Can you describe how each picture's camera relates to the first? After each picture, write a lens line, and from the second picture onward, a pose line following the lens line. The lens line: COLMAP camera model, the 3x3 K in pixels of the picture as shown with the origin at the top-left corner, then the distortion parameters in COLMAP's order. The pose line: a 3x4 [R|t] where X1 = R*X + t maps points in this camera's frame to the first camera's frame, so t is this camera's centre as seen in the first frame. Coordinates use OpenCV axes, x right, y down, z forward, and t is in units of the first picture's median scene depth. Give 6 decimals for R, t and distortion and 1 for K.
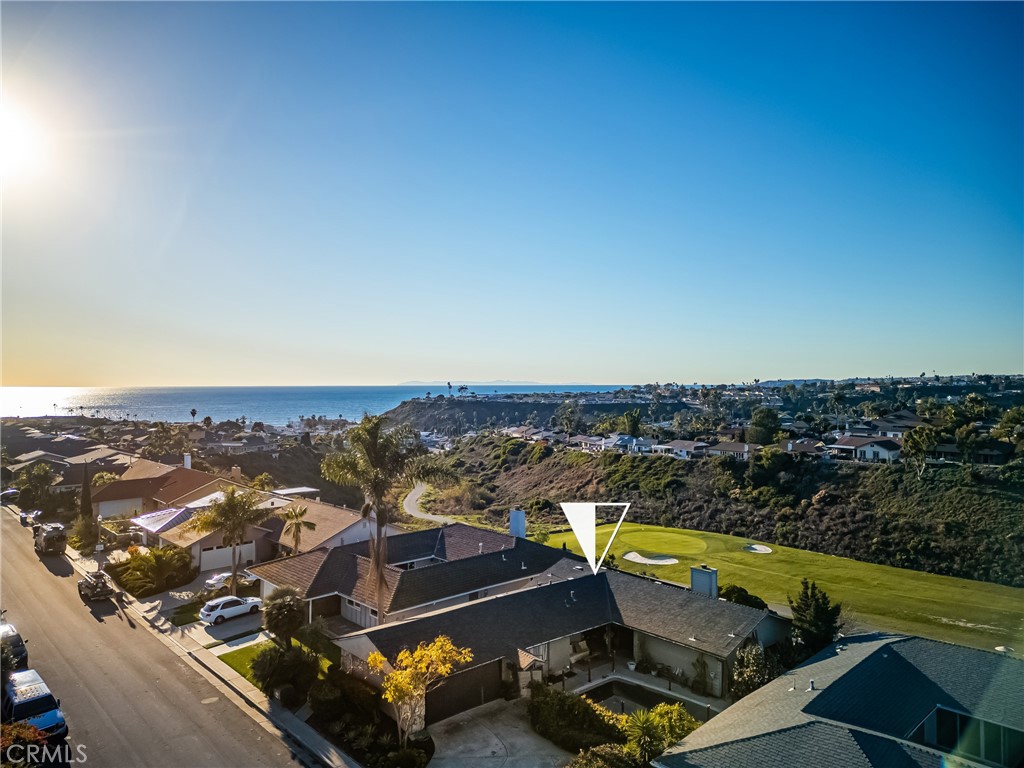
lens RADIAL K [[714.8, 0, 504.2], [0, 714.8, 406.7], [0, 0, 1]] dist [0.070621, -0.065836]
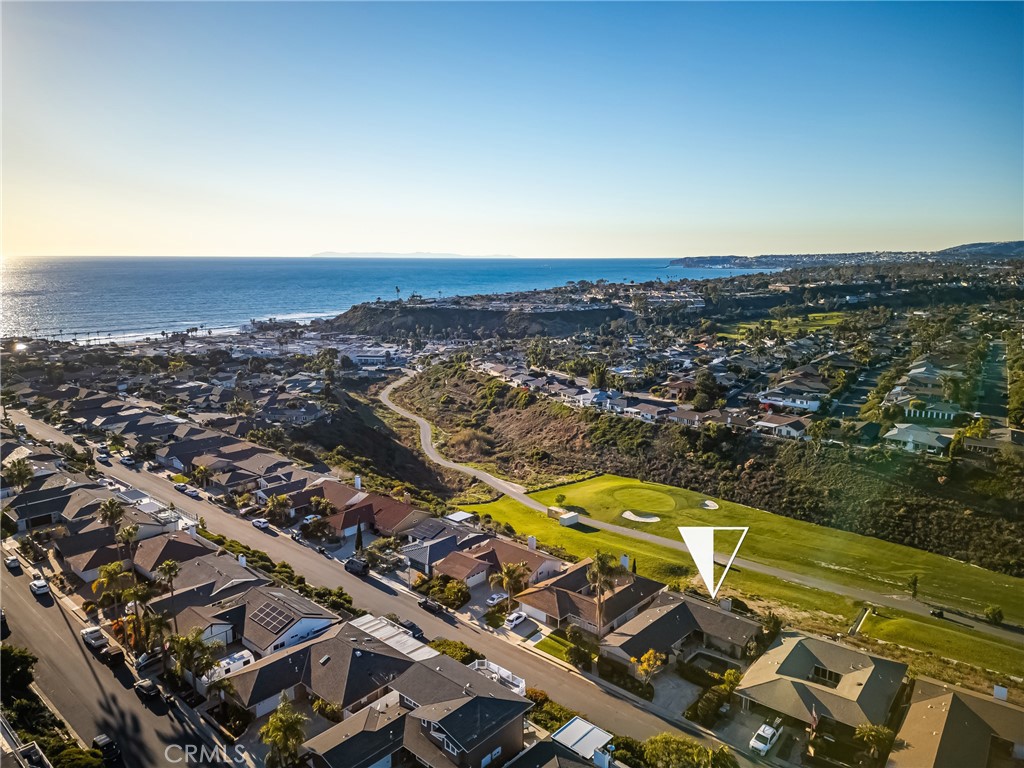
lens RADIAL K [[714.8, 0, 495.7], [0, 714.8, 411.8], [0, 0, 1]] dist [0.070621, -0.065836]
pose [[0.994800, -0.023397, 0.099124, -0.206483], [0.004360, 0.982147, 0.188066, -0.245985], [-0.101754, -0.186656, 0.977142, -0.333838]]
